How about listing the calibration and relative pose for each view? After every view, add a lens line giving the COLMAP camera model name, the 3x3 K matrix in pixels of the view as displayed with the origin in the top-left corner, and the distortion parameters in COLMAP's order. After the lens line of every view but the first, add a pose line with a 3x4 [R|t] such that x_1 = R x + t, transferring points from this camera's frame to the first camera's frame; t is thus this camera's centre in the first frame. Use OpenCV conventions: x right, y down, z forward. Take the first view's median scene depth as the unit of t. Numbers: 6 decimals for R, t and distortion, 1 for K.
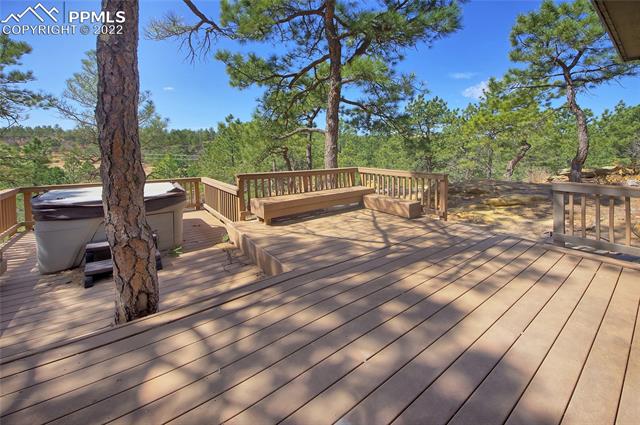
lens RADIAL K [[261.0, 0, 327.9], [0, 261.0, 213.7], [0, 0, 1]] dist [0.000295, -0.000015]
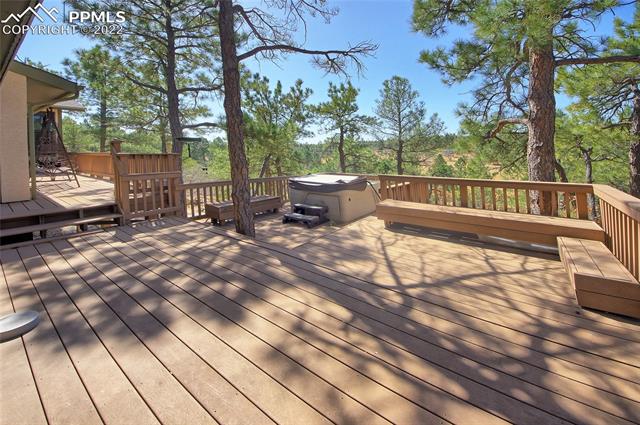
lens RADIAL K [[261.0, 0, 327.9], [0, 261.0, 213.7], [0, 0, 1]] dist [0.000295, -0.000015]
pose [[0.267675, 0.222884, -0.937375, 0.787533], [-0.230906, 0.959365, 0.162176, -0.142372], [0.935432, 0.173035, 0.308264, 0.571320]]
